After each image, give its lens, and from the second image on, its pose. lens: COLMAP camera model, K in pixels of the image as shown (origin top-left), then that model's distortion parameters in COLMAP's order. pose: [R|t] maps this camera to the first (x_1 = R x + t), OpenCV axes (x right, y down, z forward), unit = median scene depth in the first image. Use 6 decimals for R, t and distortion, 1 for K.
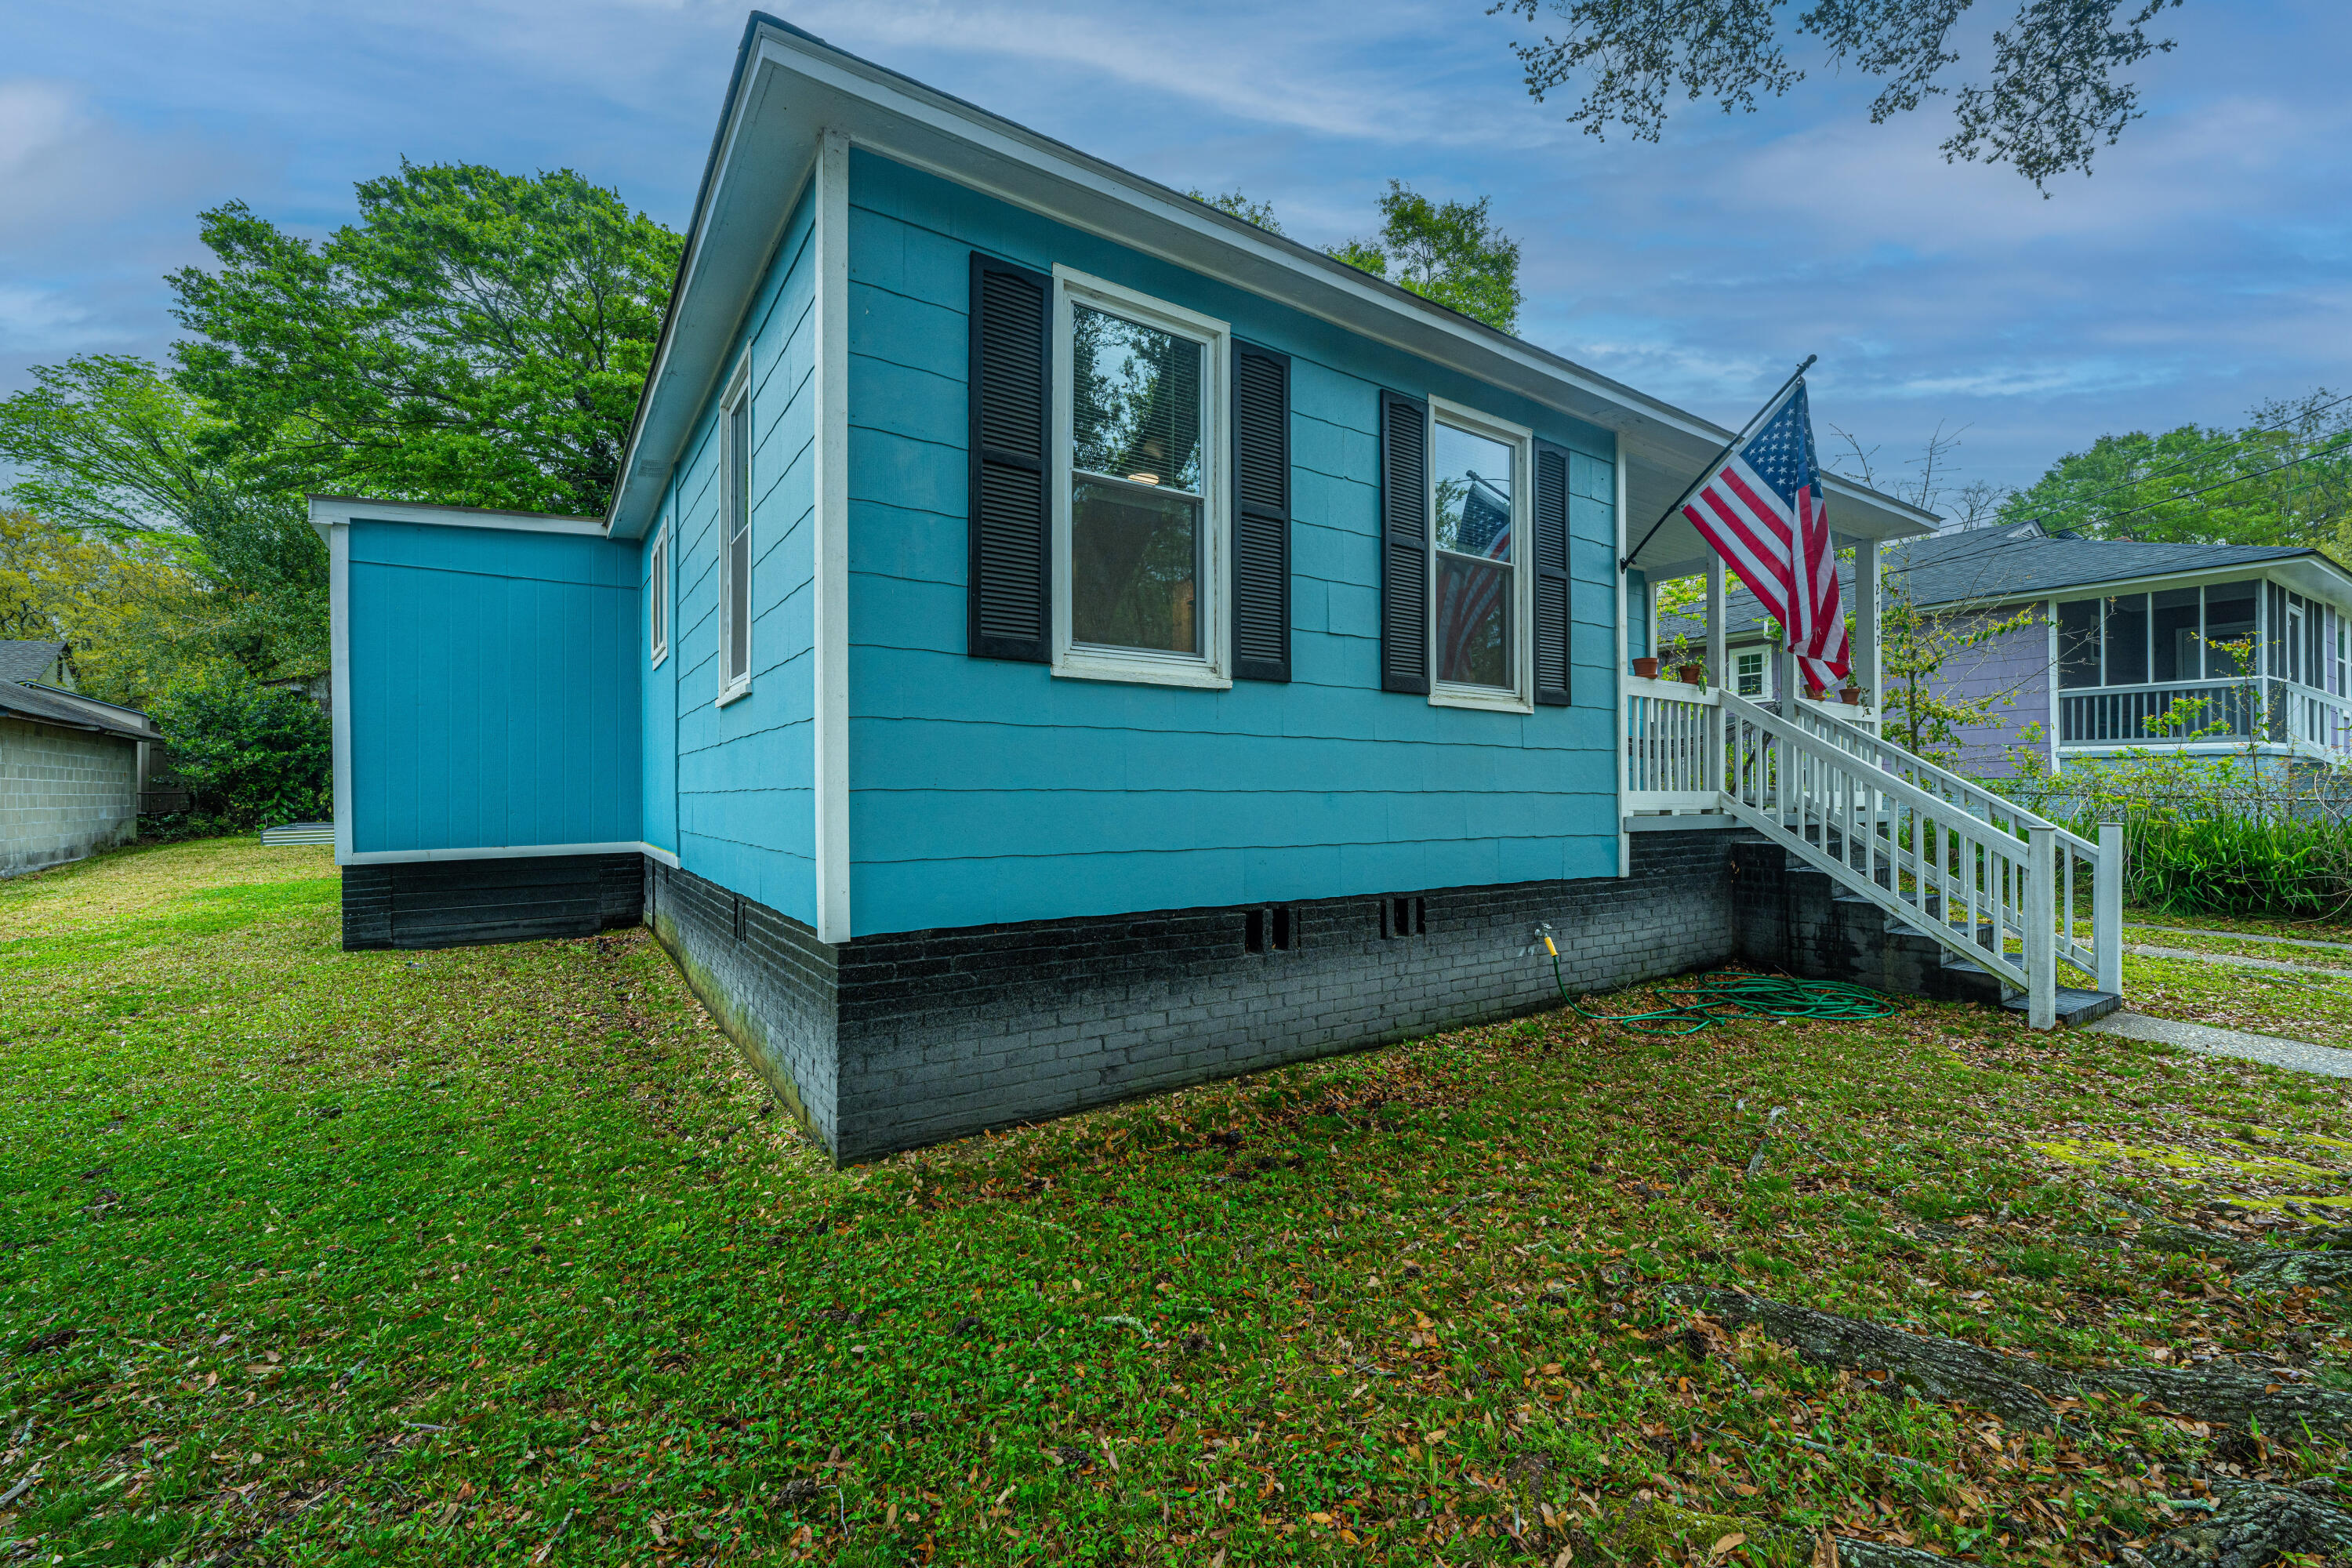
lens RADIAL K [[953.7, 0, 1176.0], [0, 953.7, 784.0], [0, 0, 1]] dist [0.000052, 0.000131]
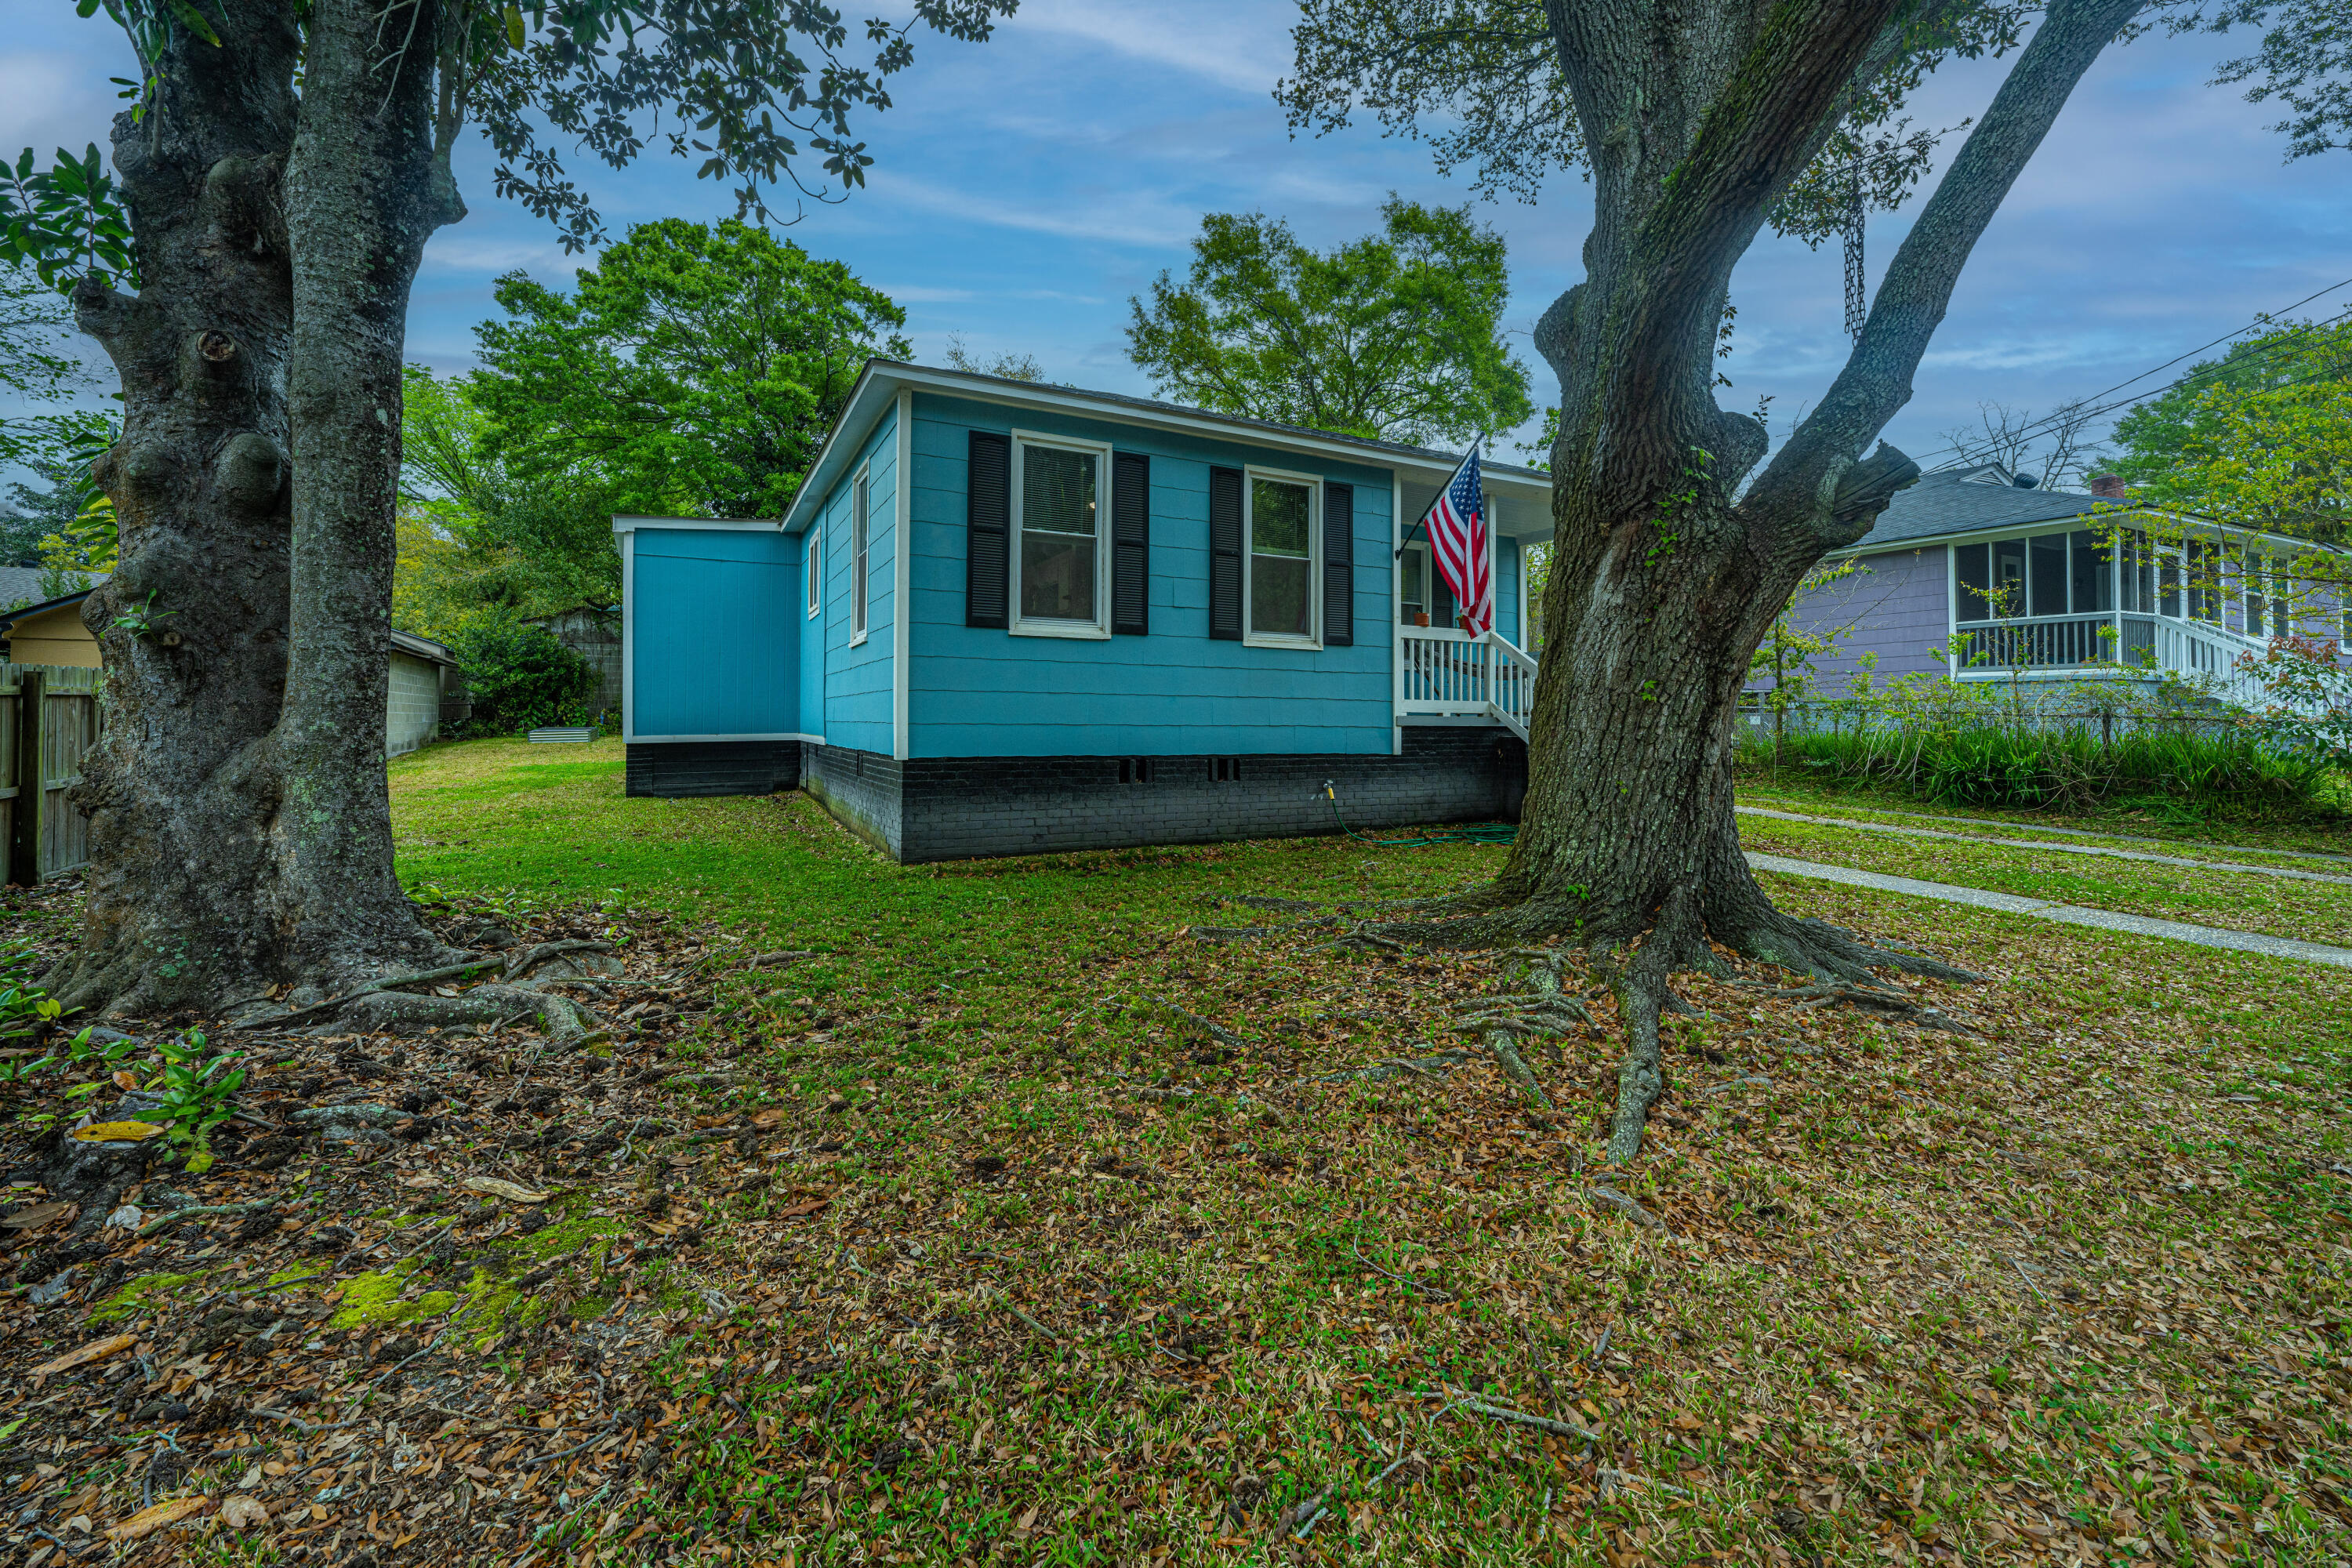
lens RADIAL K [[923.1, 0, 1115.4], [0, 923.1, 692.0], [0, 0, 1]] dist [-0.001198, 0.000025]
pose [[0.987042, 0.005883, -0.160354, 0.284068], [-0.008612, 0.999830, -0.016328, 0.026255], [0.160231, 0.017497, 0.986924, -0.615662]]
